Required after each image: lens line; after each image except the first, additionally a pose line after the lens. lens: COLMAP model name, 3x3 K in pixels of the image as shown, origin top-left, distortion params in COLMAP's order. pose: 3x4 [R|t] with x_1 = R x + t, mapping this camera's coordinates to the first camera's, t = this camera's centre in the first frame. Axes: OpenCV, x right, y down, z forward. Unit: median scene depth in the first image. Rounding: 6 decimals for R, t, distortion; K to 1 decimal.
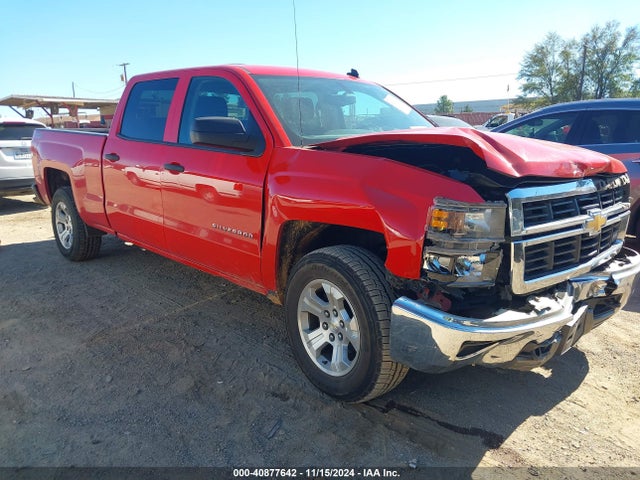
lens RADIAL K [[510.5, 0, 300.0], [0, 510.5, 240.9], [0, 0, 1]] dist [0.013472, -0.037928]
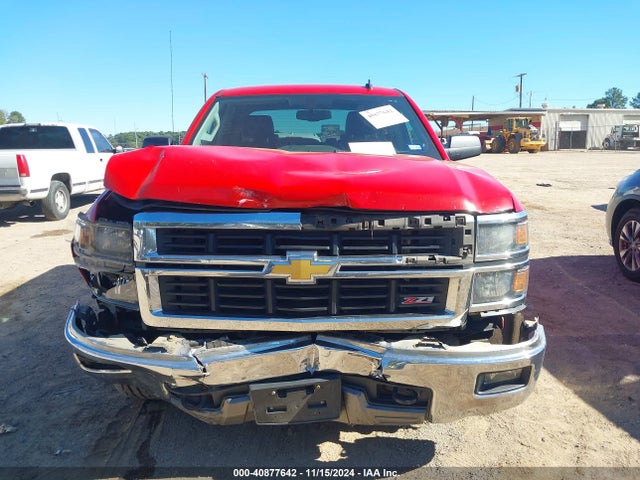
lens RADIAL K [[502.9, 0, 317.3], [0, 502.9, 241.0], [0, 0, 1]] dist [0.005512, -0.002438]
pose [[0.733229, 0.129204, -0.667594, 1.006076], [-0.139946, 0.989438, 0.037788, -0.101538], [0.665425, 0.065719, 0.743566, 0.416189]]
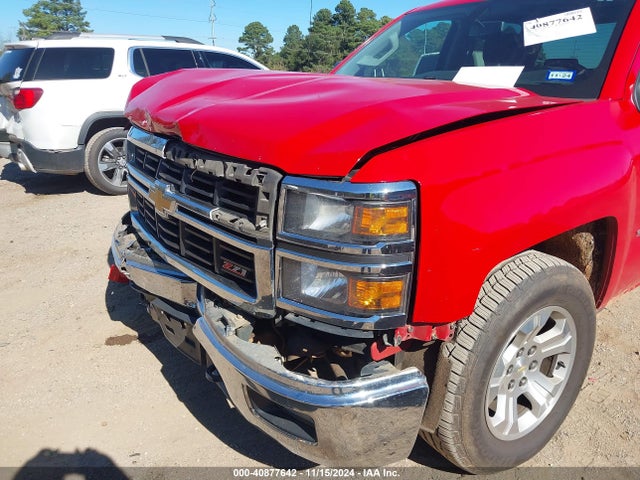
lens RADIAL K [[491.8, 0, 312.7], [0, 491.8, 241.8], [0, 0, 1]] dist [0.017171, -0.009387]
pose [[-0.071411, 0.326224, -0.942591, 1.145695], [-0.220887, 0.916369, 0.333882, -0.240868], [0.972682, 0.232049, 0.006620, 1.111446]]
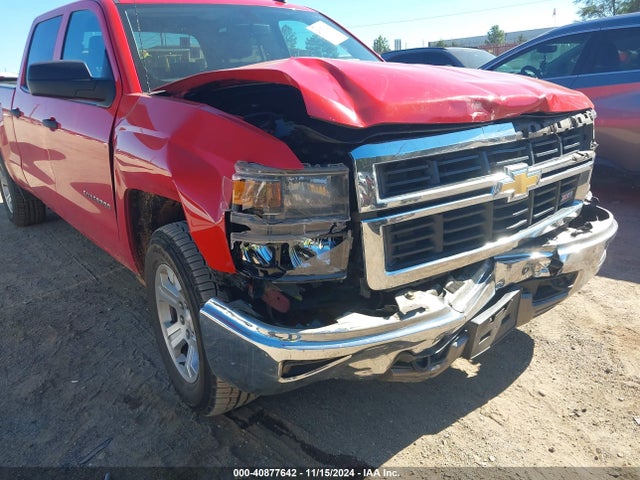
lens RADIAL K [[502.9, 0, 317.3], [0, 502.9, 241.0], [0, 0, 1]] dist [0.005512, -0.002438]
pose [[0.996439, -0.017755, -0.082428, 0.323665], [0.026769, 0.993619, 0.109568, -0.037248], [0.079957, -0.111385, 0.990556, 0.237051]]
